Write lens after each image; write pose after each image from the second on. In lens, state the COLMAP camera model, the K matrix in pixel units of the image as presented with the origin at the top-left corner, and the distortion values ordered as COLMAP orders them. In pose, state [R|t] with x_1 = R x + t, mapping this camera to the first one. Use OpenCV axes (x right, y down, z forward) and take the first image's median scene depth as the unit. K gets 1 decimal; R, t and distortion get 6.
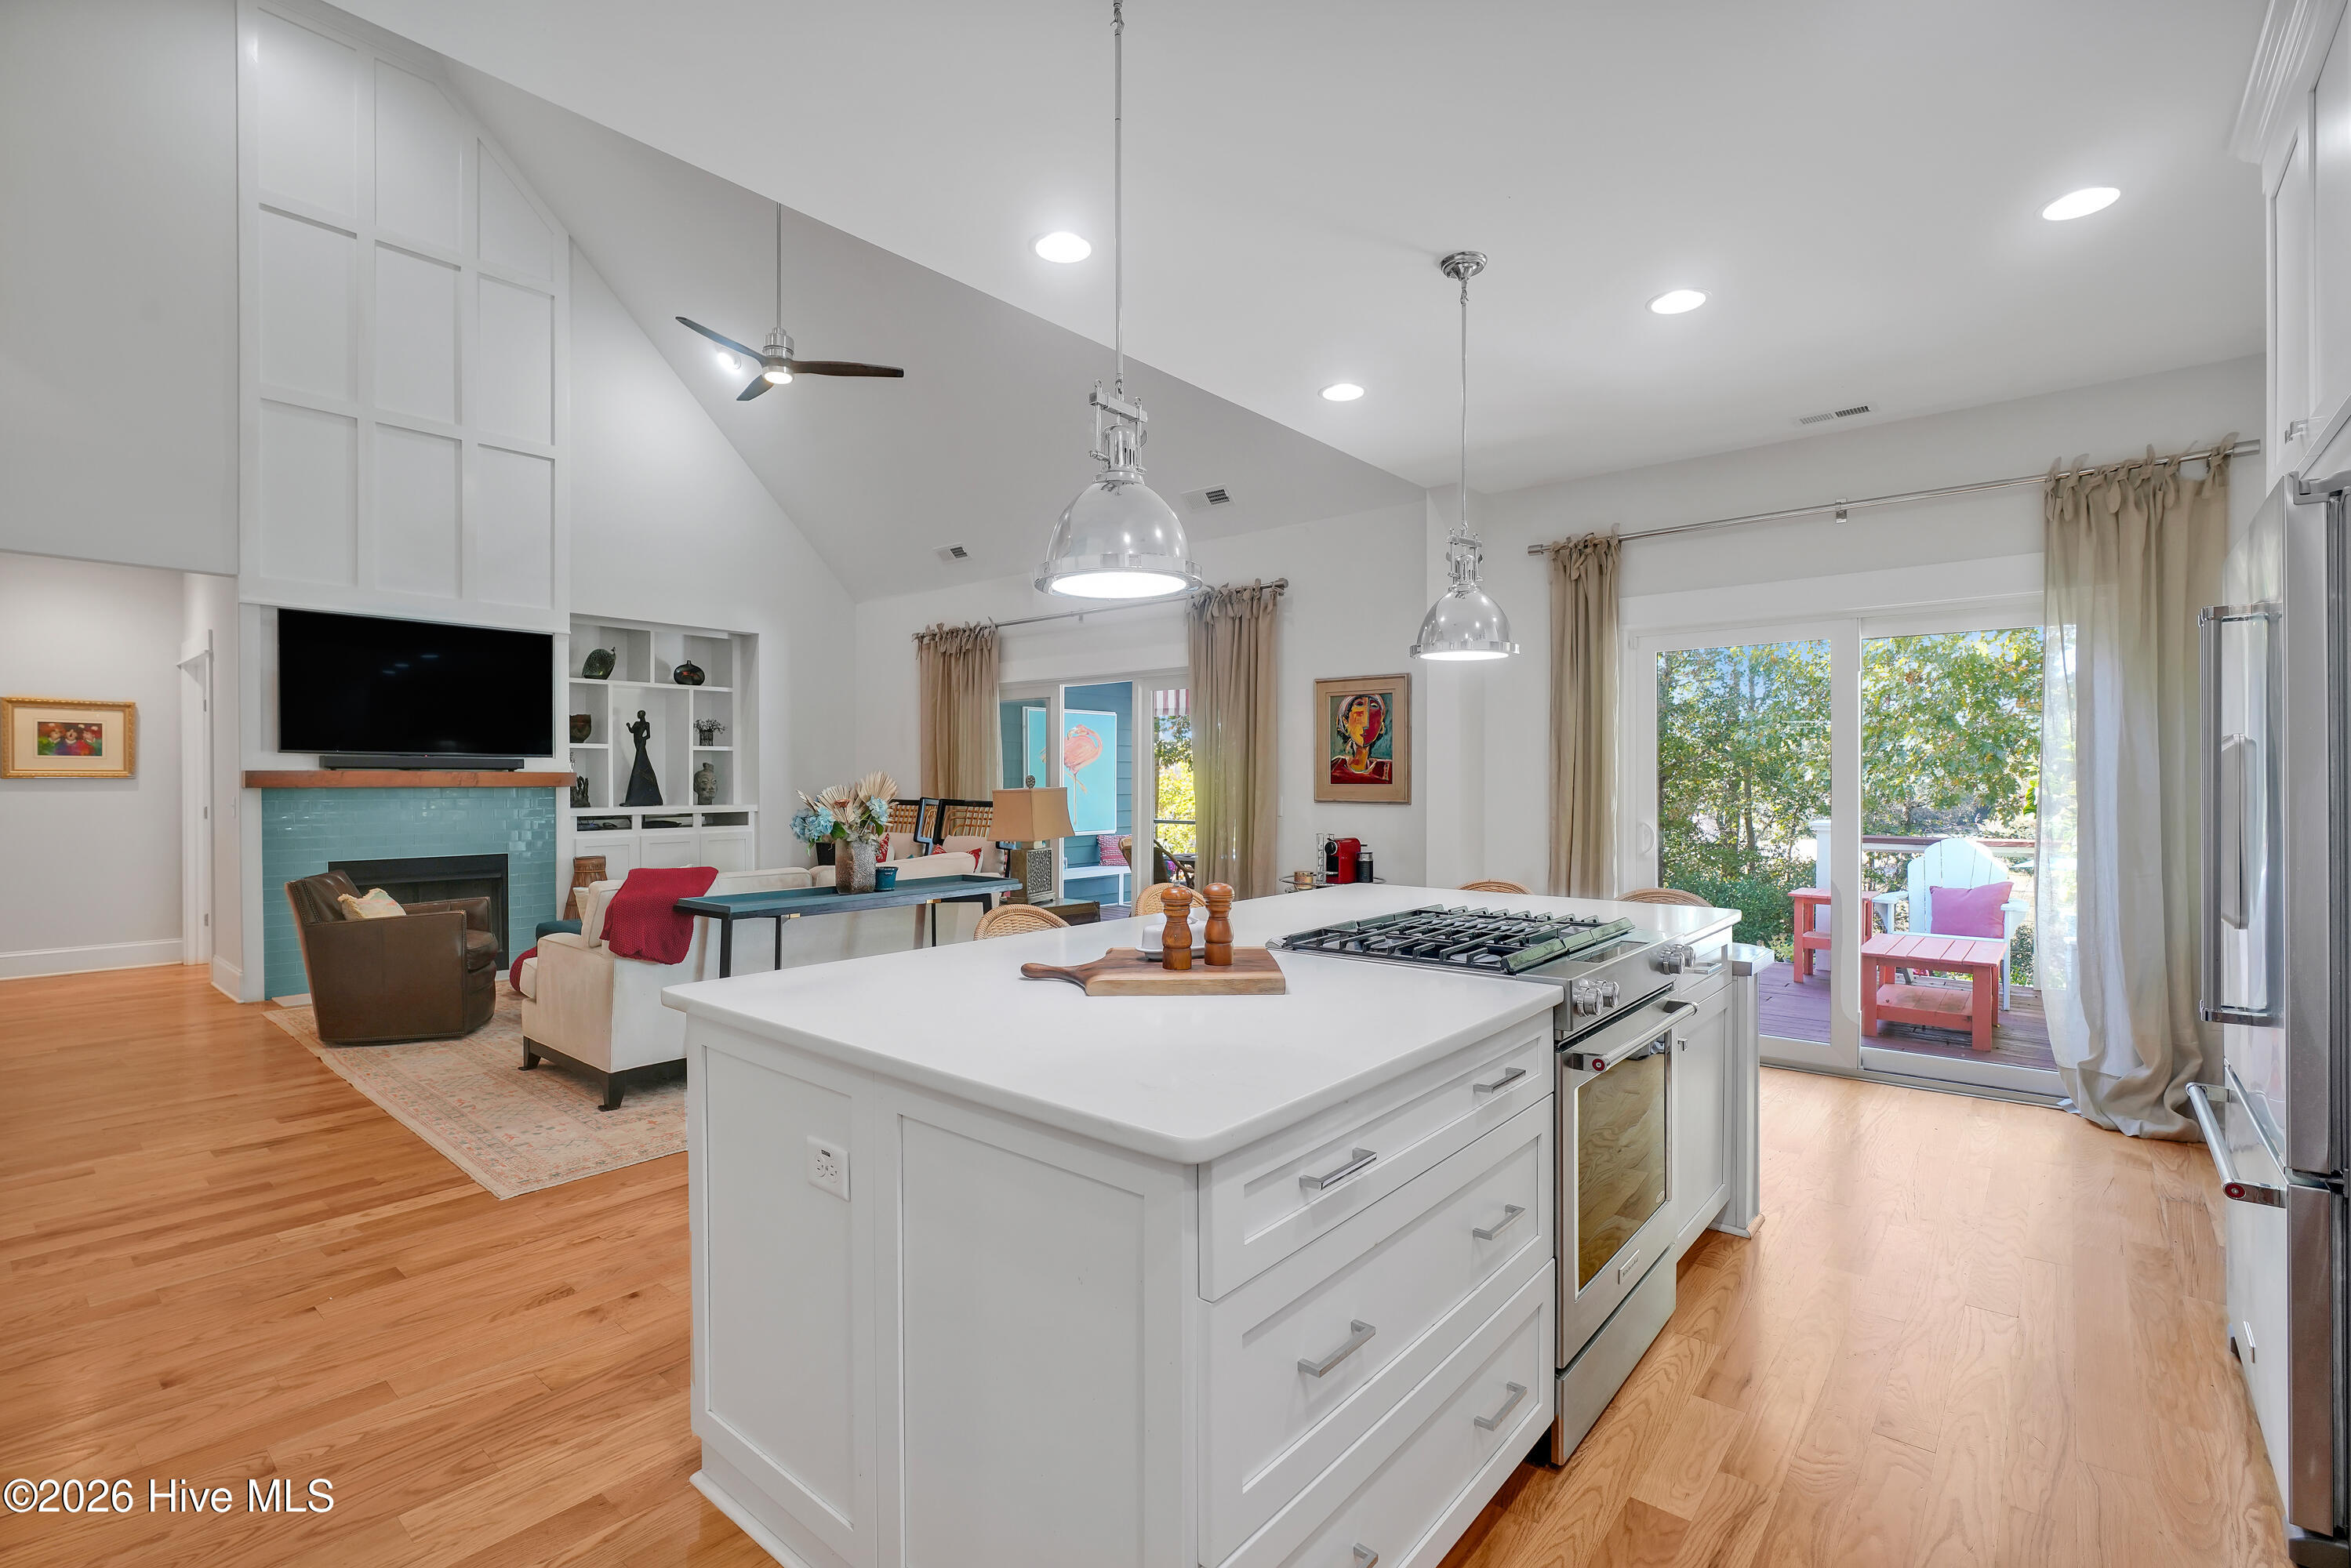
lens RADIAL K [[1070.0, 0, 1178.2], [0, 1070.0, 782.5], [0, 0, 1]] dist [-0.013986, 0.002367]
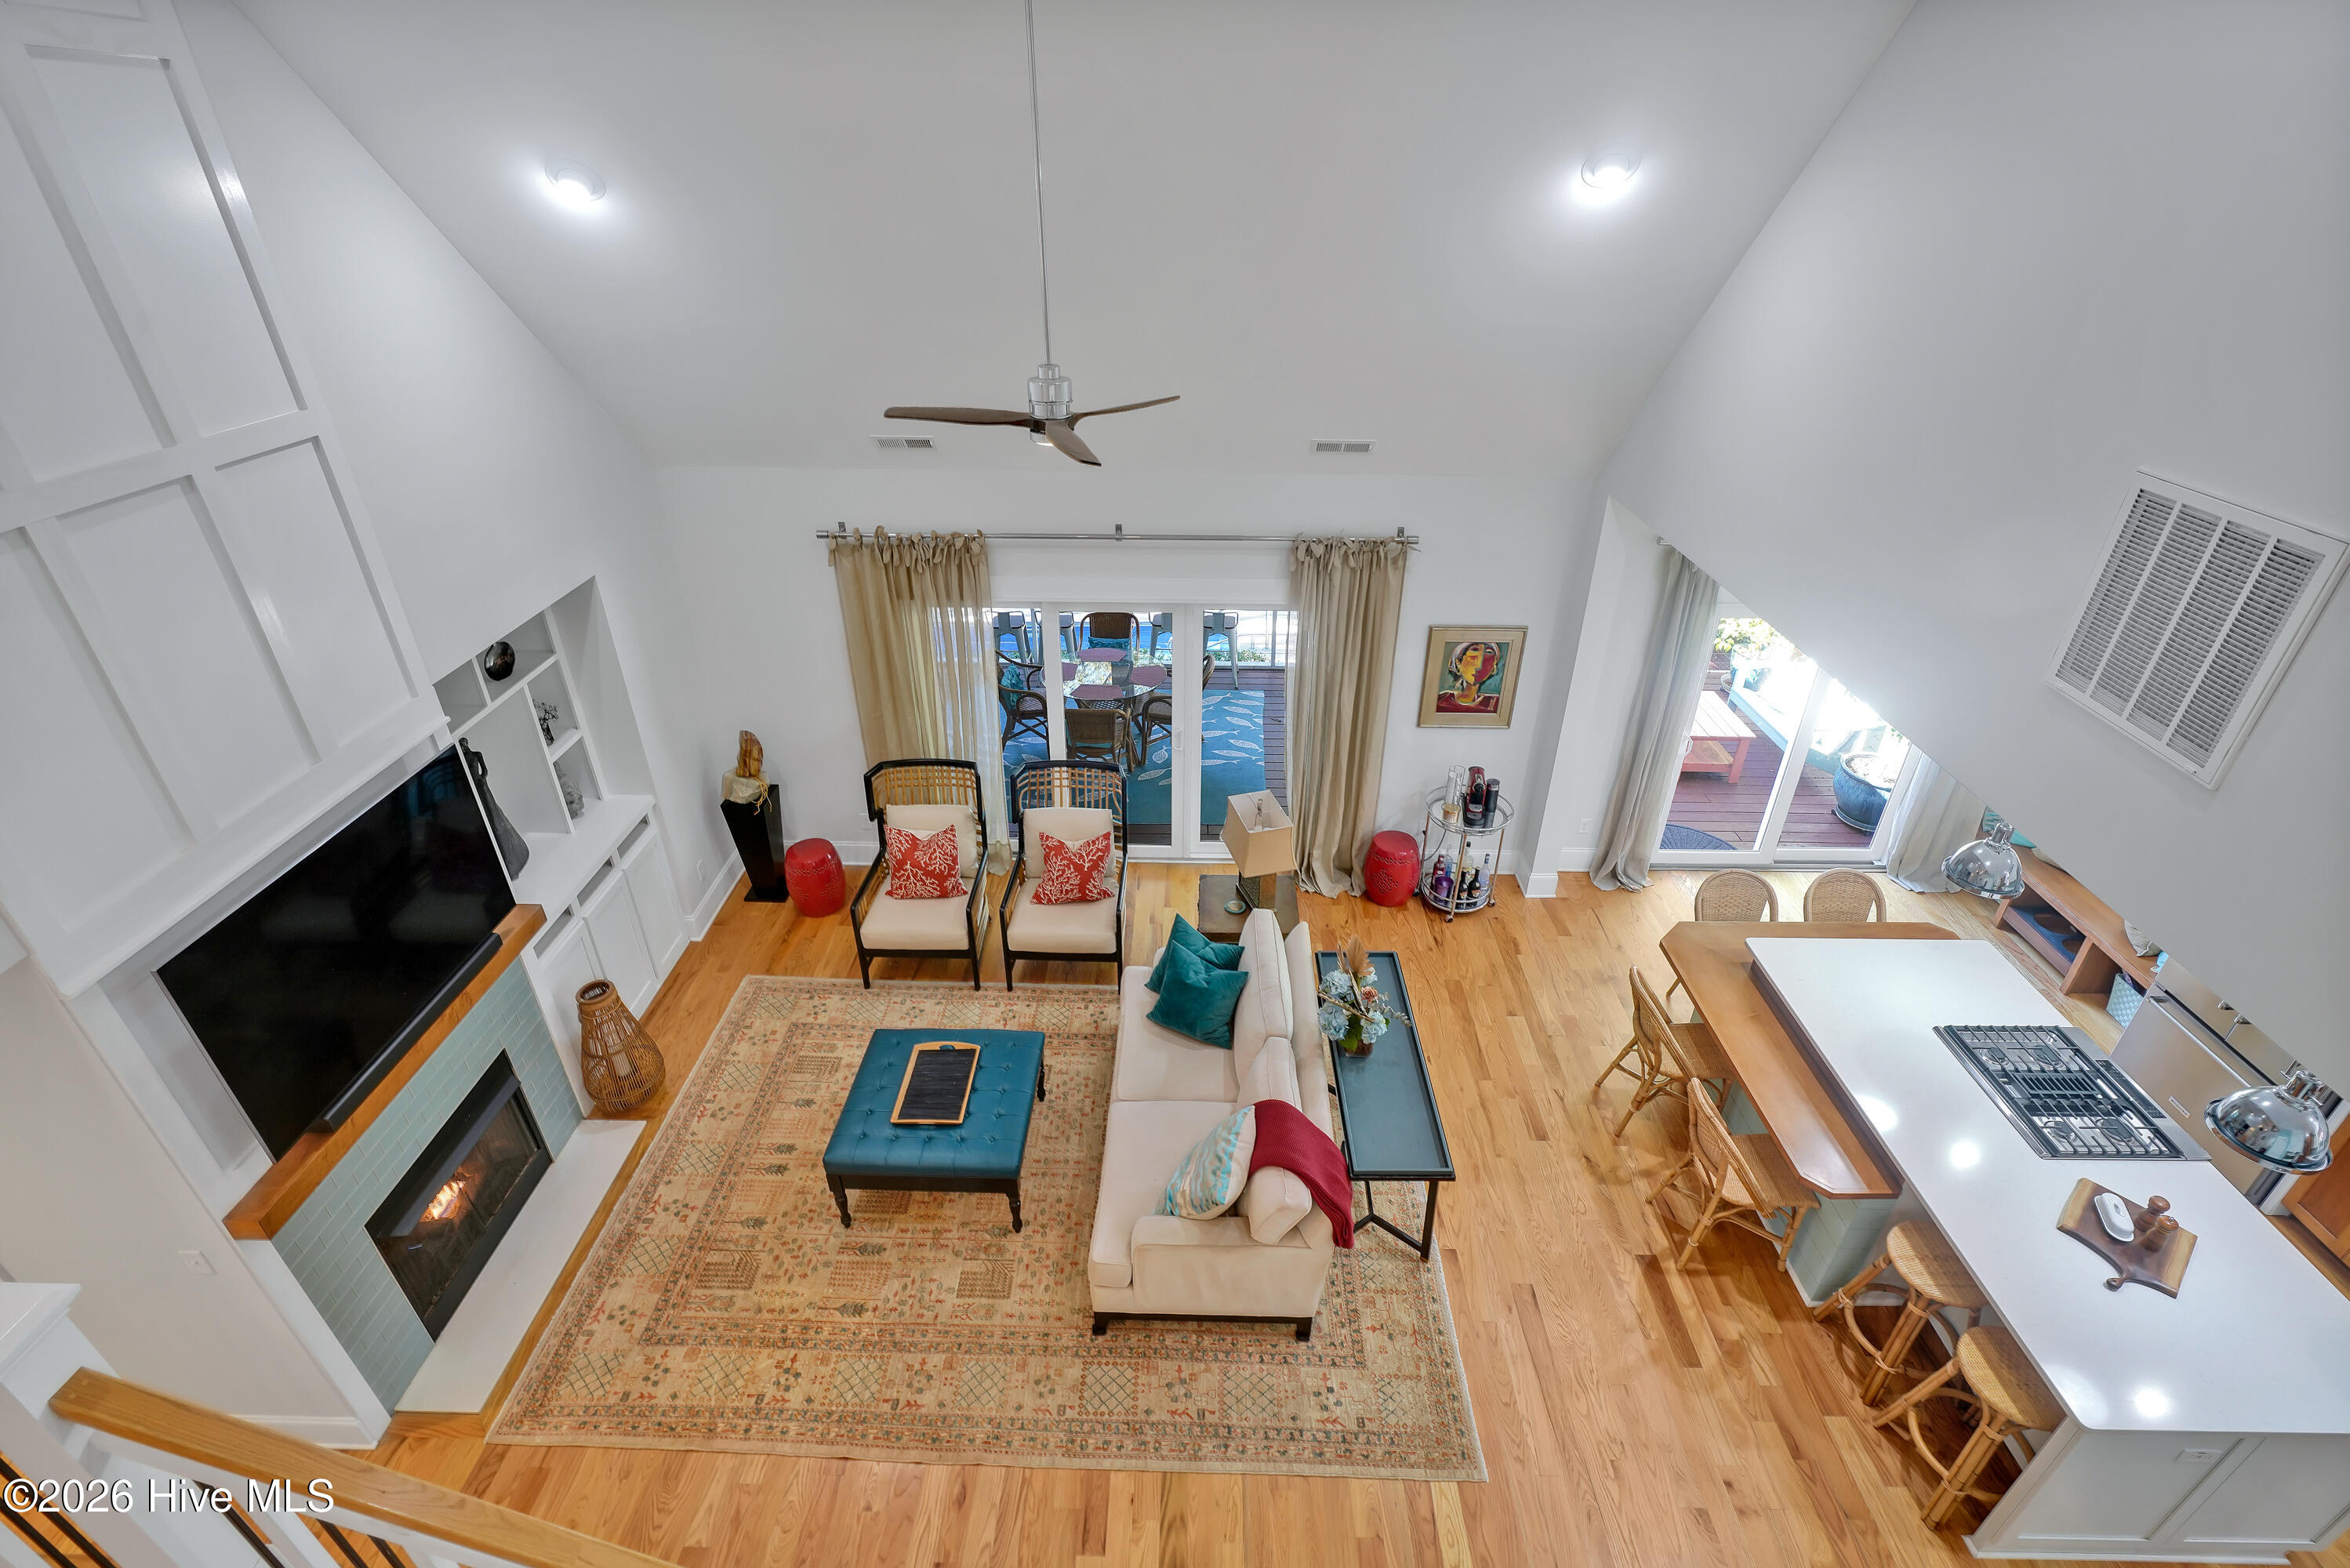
lens RADIAL K [[1069.6, 0, 1179.4], [0, 1069.6, 782.2], [0, 0, 1]] dist [-0.013986, 0.002367]
pose [[0.776199, -0.314106, 0.546674, -0.879285], [-0.002044, 0.865807, 0.500374, -0.618960], [-0.630485, -0.389507, 0.671396, 0.463898]]
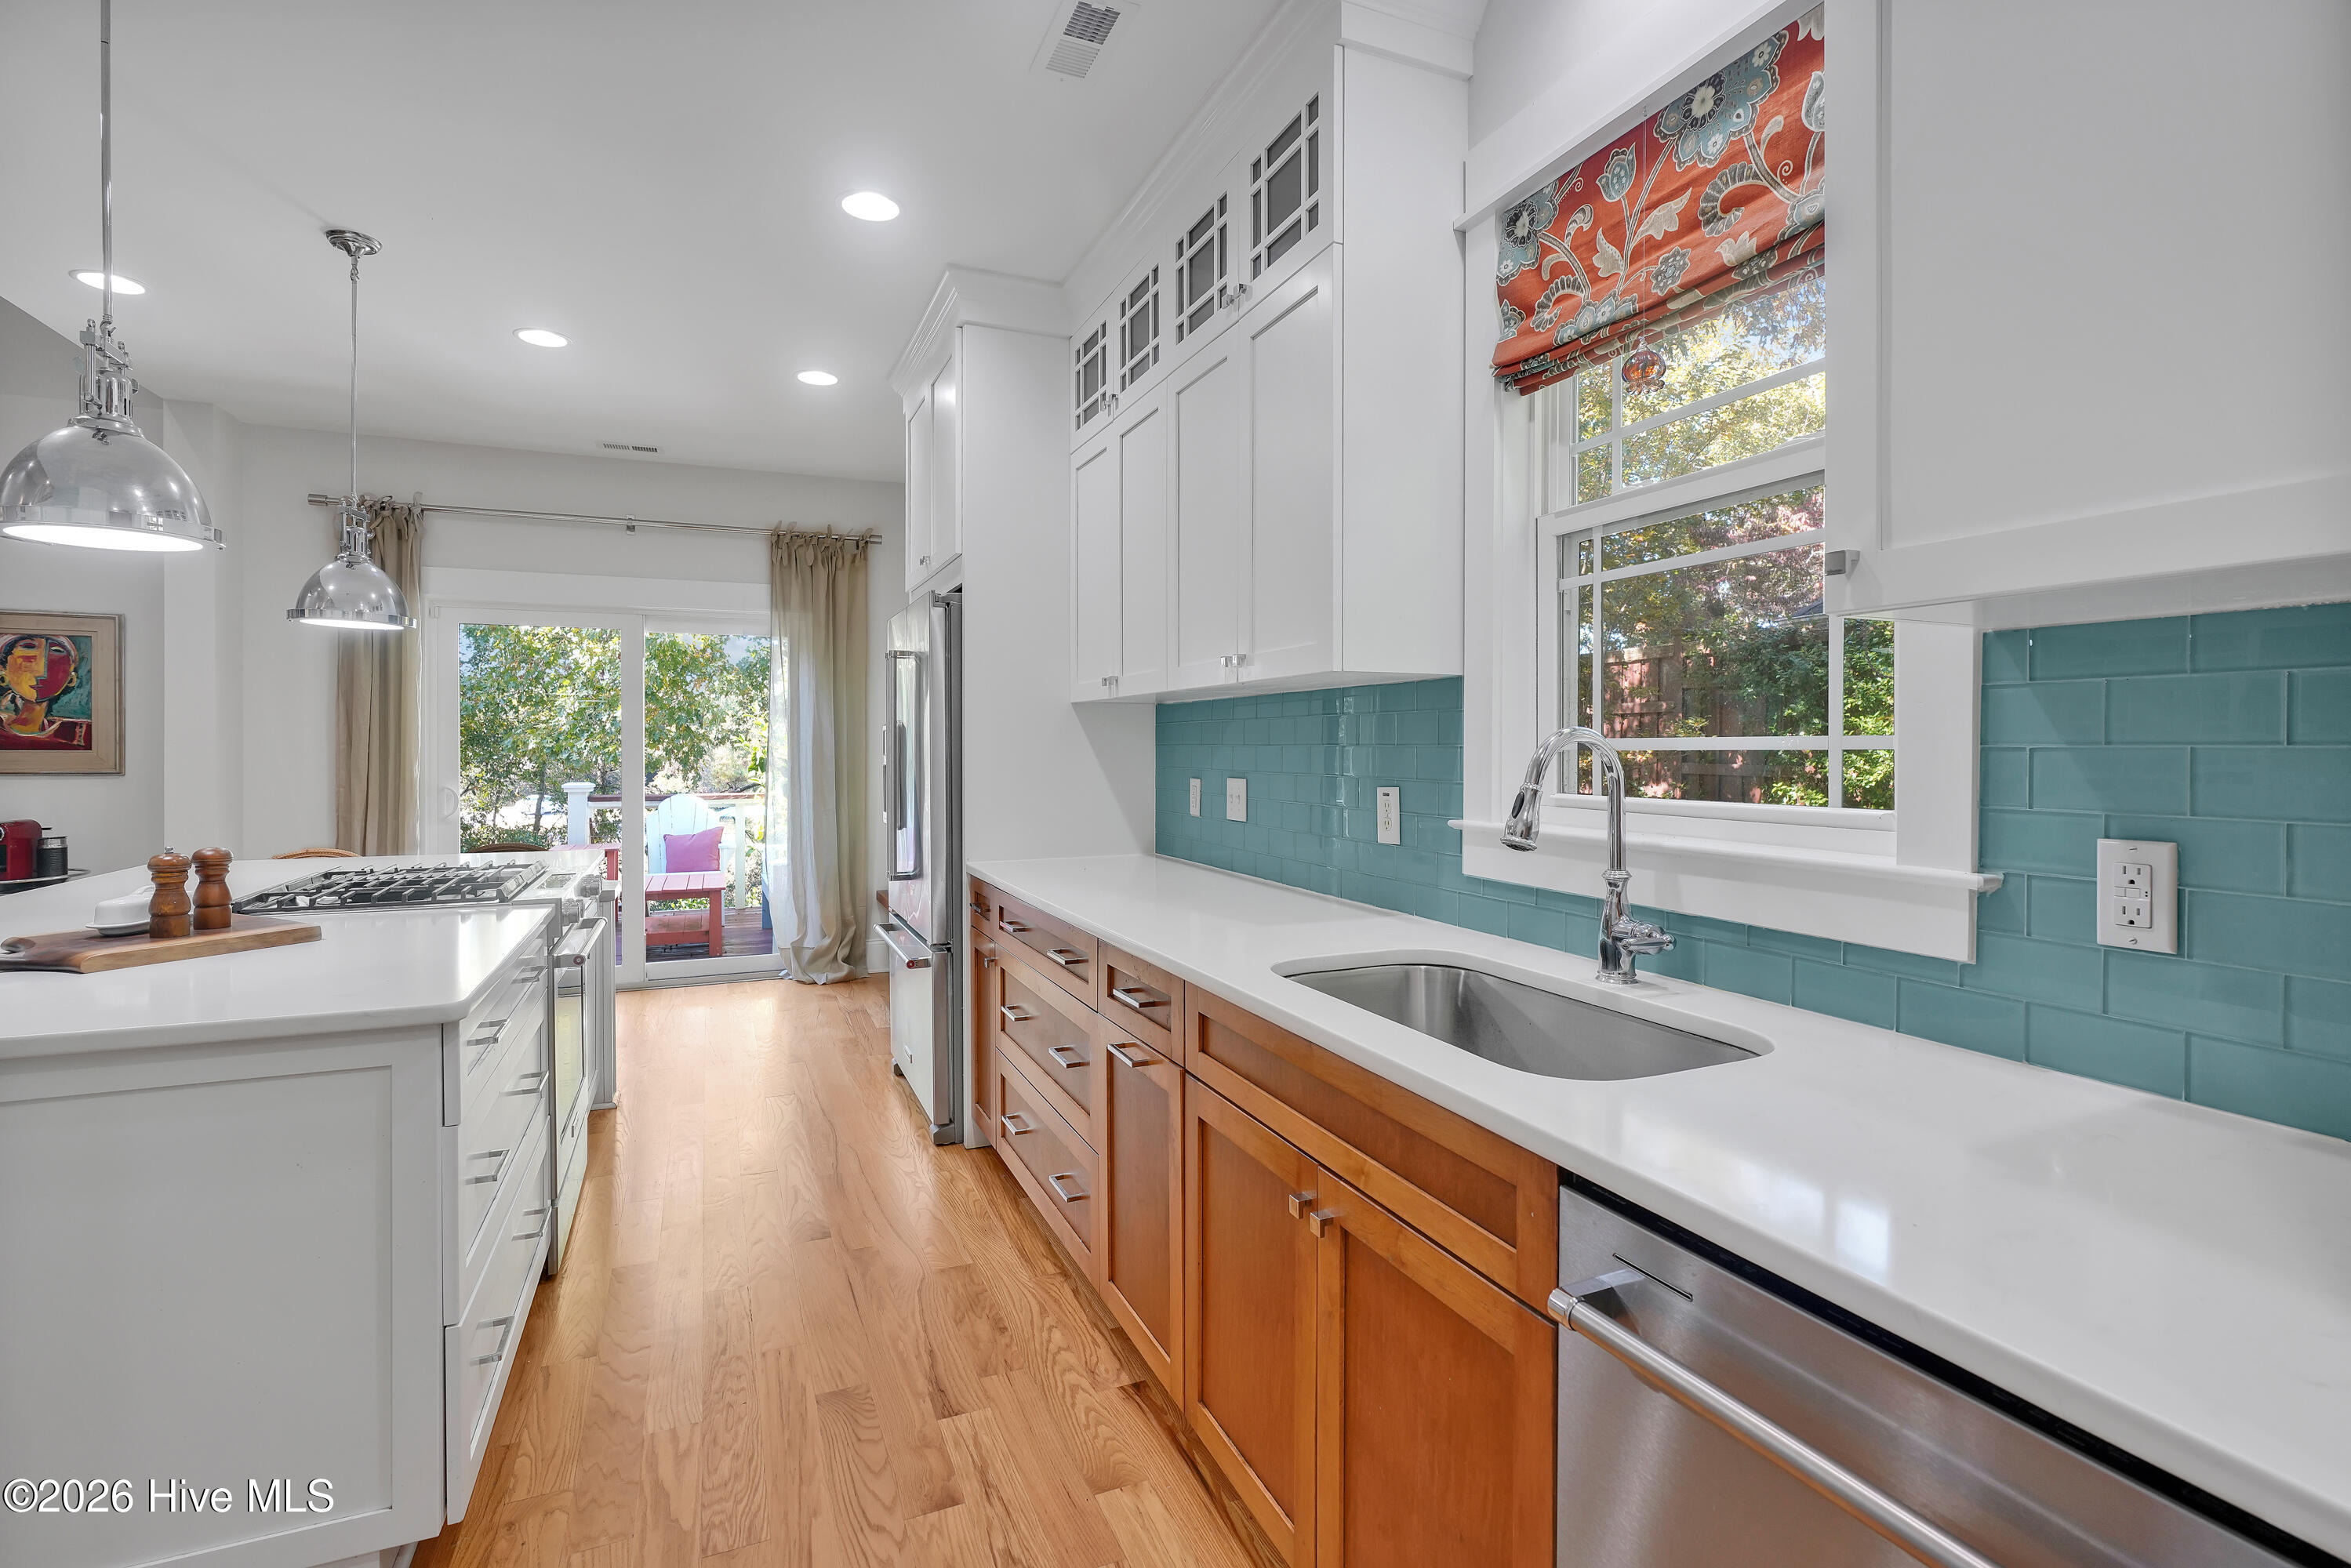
lens RADIAL K [[1070.0, 0, 1179.7], [0, 1070.0, 760.1], [0, 0, 1]] dist [-0.013986, 0.002367]
pose [[0.447457, -0.008863, 0.894262, -0.168122], [-0.000398, 0.999949, 0.010109, 0.000657], [-0.894305, -0.004879, 0.447430, -0.097170]]
